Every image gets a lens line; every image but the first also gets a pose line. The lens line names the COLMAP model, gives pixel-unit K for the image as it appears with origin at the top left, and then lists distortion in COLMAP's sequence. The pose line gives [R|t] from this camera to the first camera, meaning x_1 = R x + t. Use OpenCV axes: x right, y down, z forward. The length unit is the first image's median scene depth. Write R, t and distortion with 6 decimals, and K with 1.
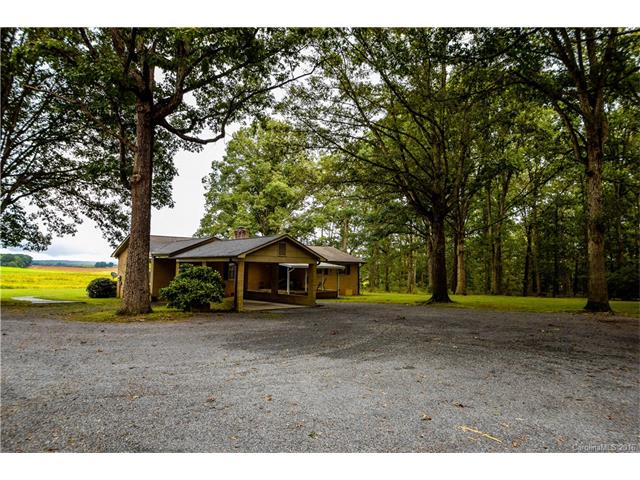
lens RADIAL K [[357.6, 0, 318.6], [0, 357.6, 241.6], [0, 0, 1]] dist [-0.000477, 0.000124]
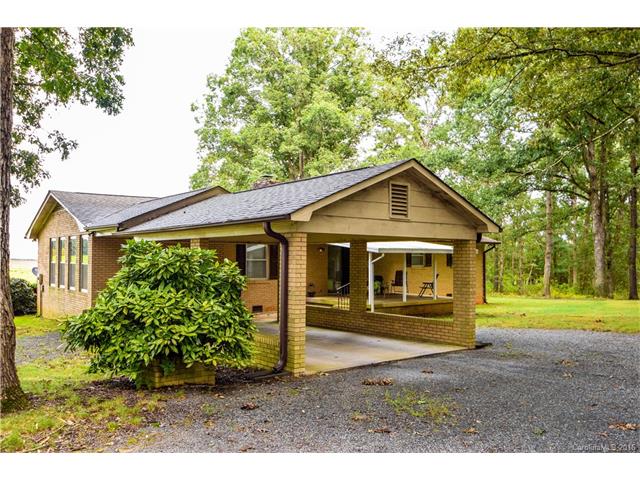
lens RADIAL K [[520.5, 0, 320.8], [0, 520.5, 239.3], [0, 0, 1]] dist [-0.006233, -0.002785]
pose [[0.996661, -0.016254, -0.080015, -0.054155], [0.019390, 0.999068, 0.038573, 0.015088], [0.079314, -0.039996, 0.996047, 0.175083]]
